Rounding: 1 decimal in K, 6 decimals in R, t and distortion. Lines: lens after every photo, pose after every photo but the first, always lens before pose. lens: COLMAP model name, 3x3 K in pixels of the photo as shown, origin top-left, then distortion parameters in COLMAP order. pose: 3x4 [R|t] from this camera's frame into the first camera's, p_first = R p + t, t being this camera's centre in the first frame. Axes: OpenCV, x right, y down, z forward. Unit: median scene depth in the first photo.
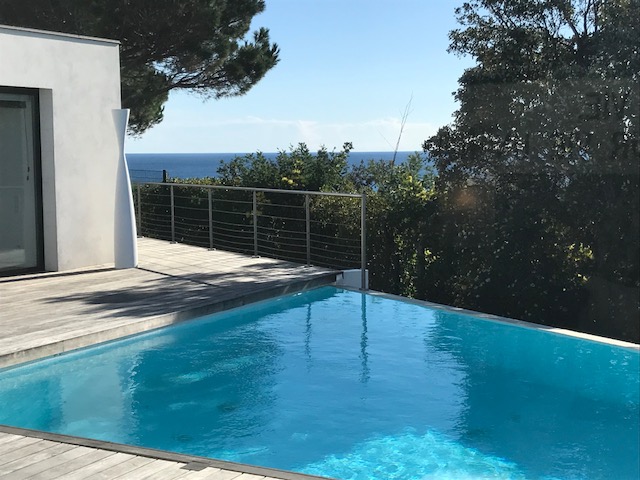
lens RADIAL K [[1157.9, 0, 320.0], [0, 1157.9, 240.0], [0, 0, 1]] dist [0.233637, 0.028375]
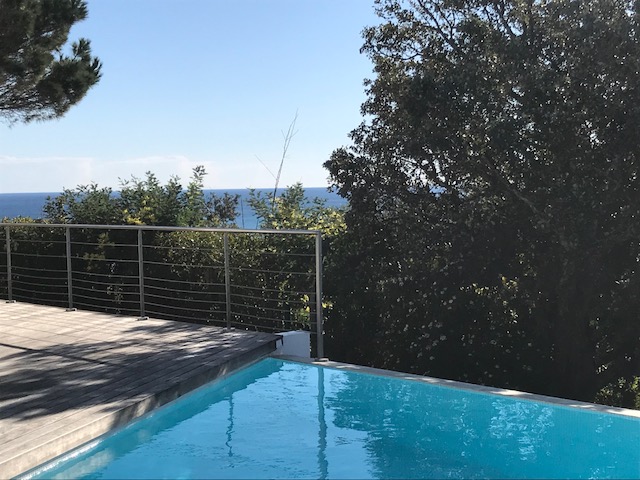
lens RADIAL K [[1192.1, 0, 320.0], [0, 1192.1, 240.0], [0, 0, 1]] dist [0.557776, -3.499373]
pose [[0.983359, -0.024419, 0.180027, -0.043802], [0.030207, 0.999109, -0.029477, -0.005139], [-0.179147, 0.034425, 0.983220, 0.111027]]
